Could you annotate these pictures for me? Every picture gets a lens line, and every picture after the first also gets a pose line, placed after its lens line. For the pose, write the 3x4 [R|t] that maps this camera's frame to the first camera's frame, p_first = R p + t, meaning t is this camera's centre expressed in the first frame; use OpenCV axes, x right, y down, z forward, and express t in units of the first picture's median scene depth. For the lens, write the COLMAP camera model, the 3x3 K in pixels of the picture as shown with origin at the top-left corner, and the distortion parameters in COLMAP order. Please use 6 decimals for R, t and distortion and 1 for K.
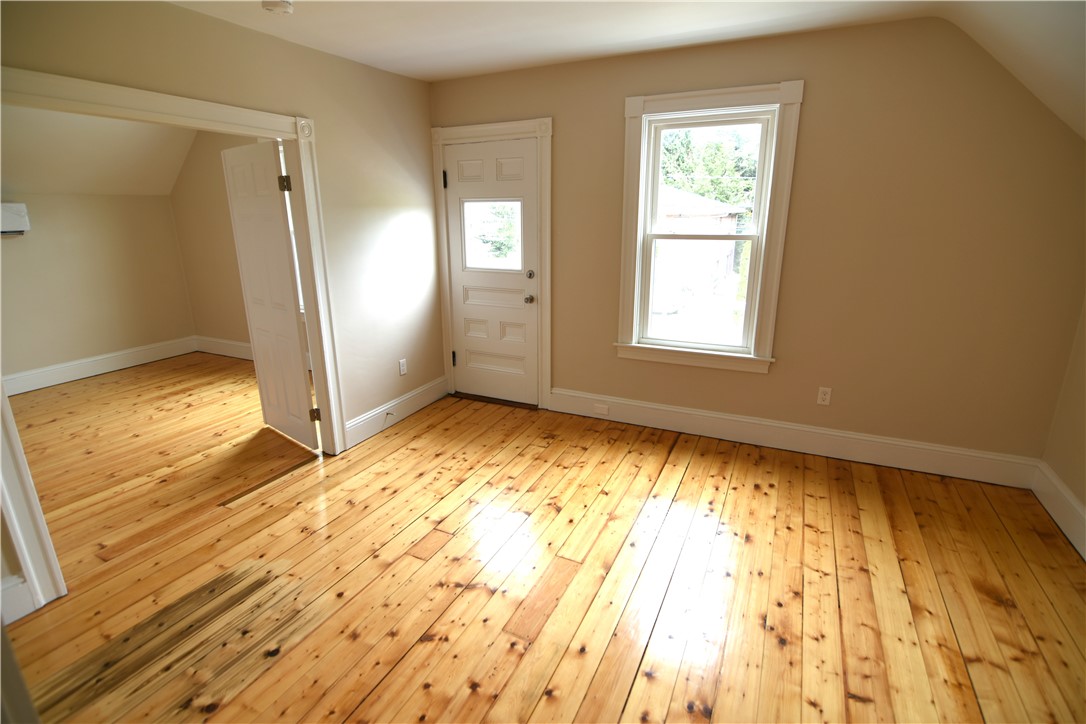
lens RADIAL K [[527.9, 0, 541.3], [0, 527.9, 360.8], [0, 0, 1]] dist [-0.008809, -0.003034]
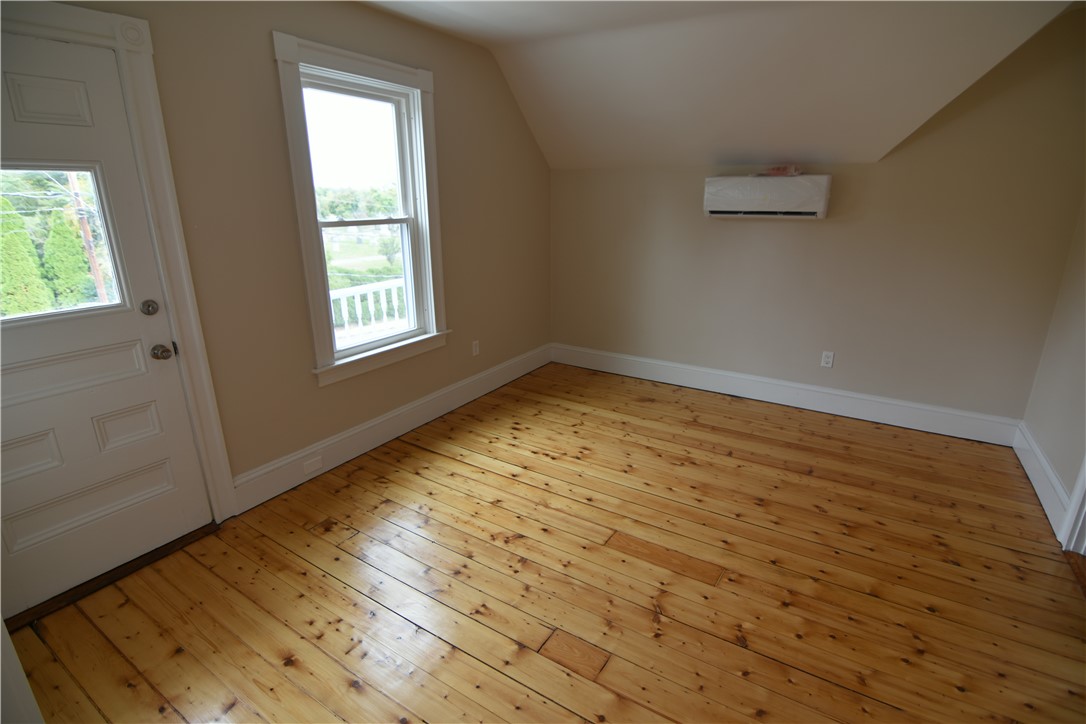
lens RADIAL K [[527.9, 0, 546.3], [0, 527.9, 360.4], [0, 0, 1]] dist [-0.008809, -0.003034]
pose [[0.106322, -0.288811, 0.951464, -0.598095], [0.268930, 0.929578, 0.252116, -0.165496], [-0.957274, 0.229071, 0.176504, 0.623588]]
